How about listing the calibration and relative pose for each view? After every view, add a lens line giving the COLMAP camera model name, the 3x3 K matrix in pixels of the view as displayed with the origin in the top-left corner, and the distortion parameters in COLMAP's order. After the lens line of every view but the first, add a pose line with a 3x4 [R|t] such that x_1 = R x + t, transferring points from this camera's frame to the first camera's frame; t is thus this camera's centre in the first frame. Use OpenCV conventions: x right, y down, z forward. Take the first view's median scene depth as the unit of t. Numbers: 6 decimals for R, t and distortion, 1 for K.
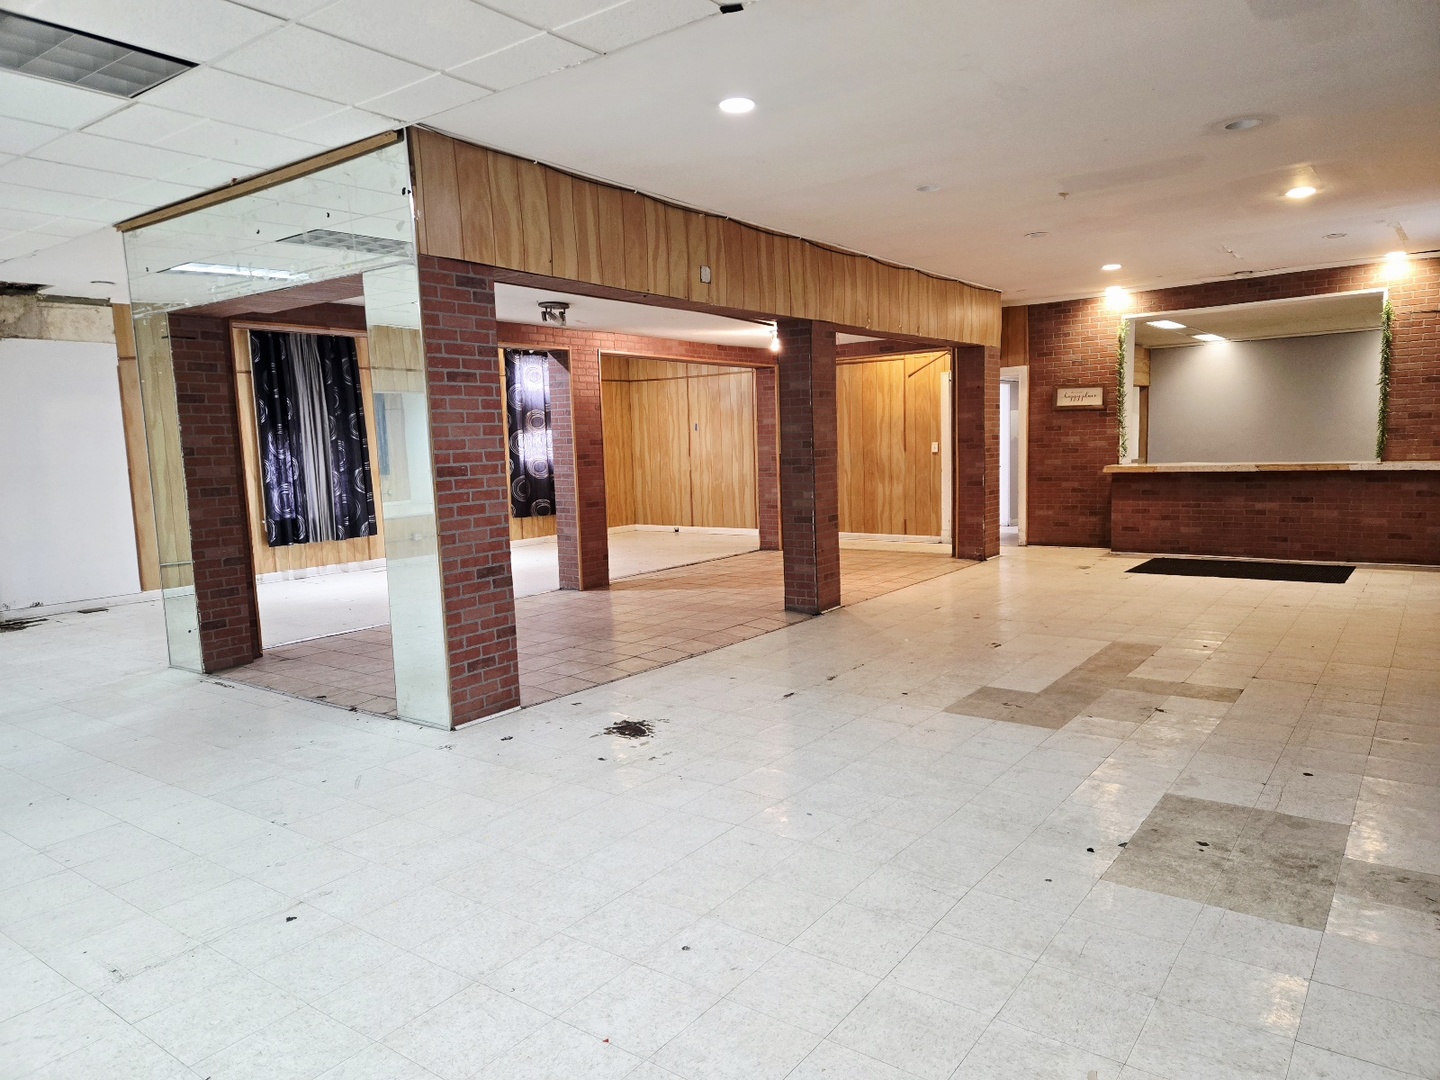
lens RADIAL K [[957.2, 0, 723.9], [0, 957.2, 549.6], [0, 0, 1]] dist [0.069855, -0.053166]
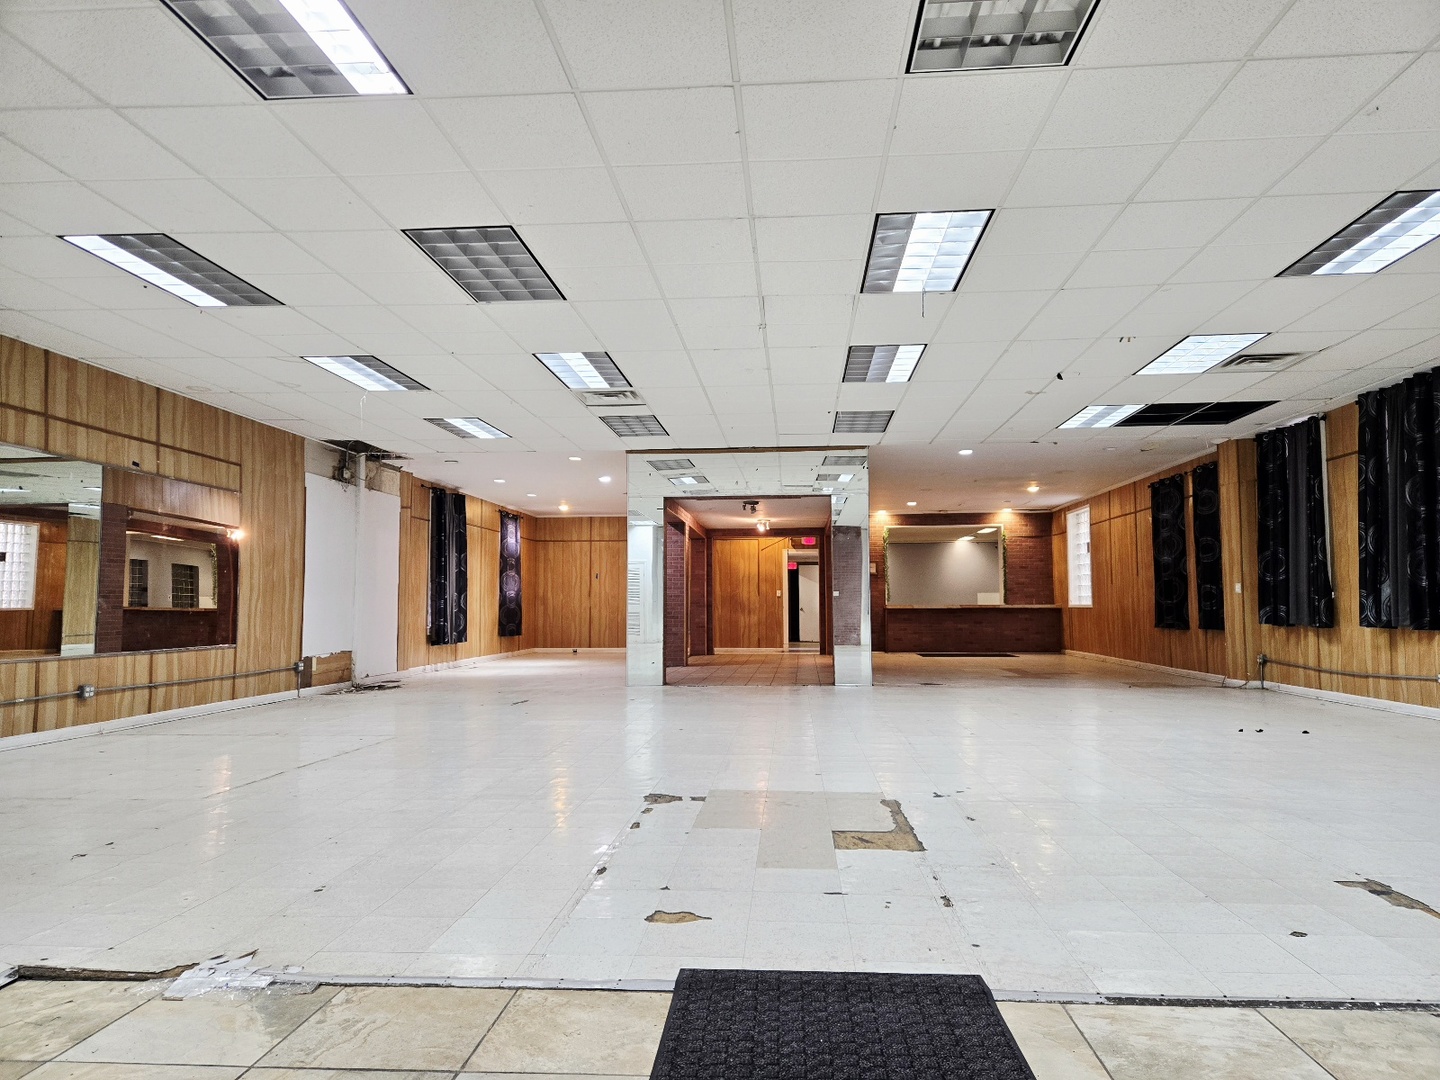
lens RADIAL K [[957.2, 0, 724.7], [0, 957.2, 539.3], [0, 0, 1]] dist [0.069855, -0.053166]
pose [[0.845703, 0.065840, 0.529577, -0.833725], [0.038079, 0.982385, -0.182945, 0.112437], [-0.532294, 0.174883, 0.828299, -0.370026]]
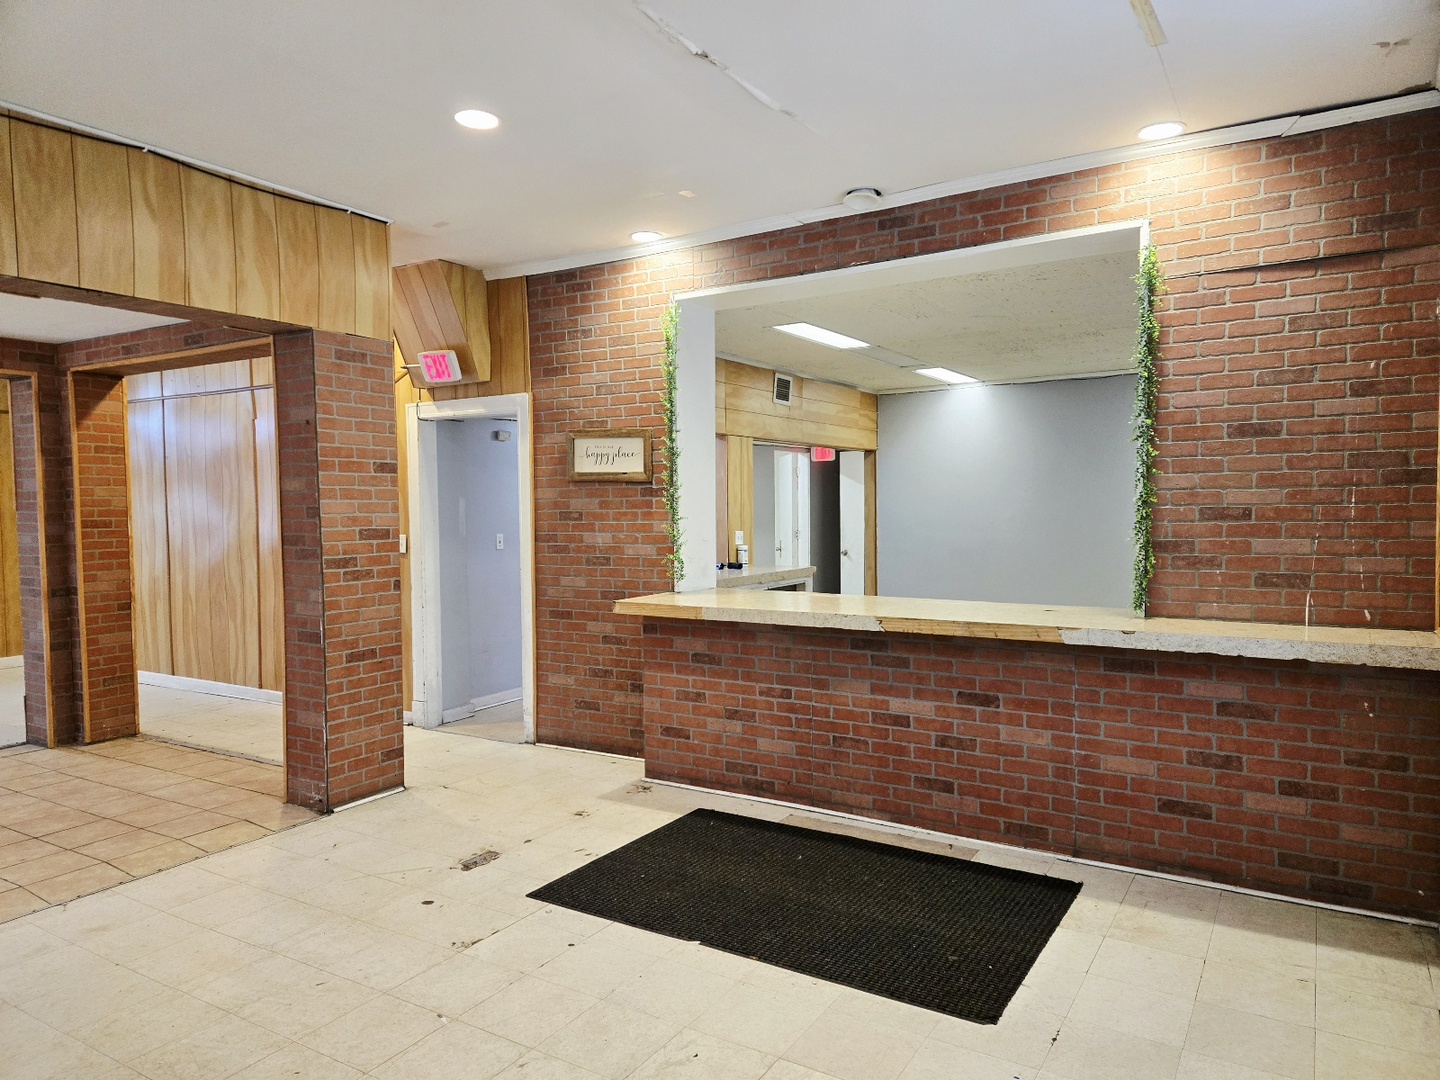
lens RADIAL K [[957.2, 0, 714.4], [0, 957.2, 549.1], [0, 0, 1]] dist [0.069855, -0.053166]
pose [[0.997400, 0.020312, 0.069137, 0.401044], [-0.015259, 0.997227, -0.072842, -0.076377], [-0.070425, 0.071597, 0.994944, 0.519241]]
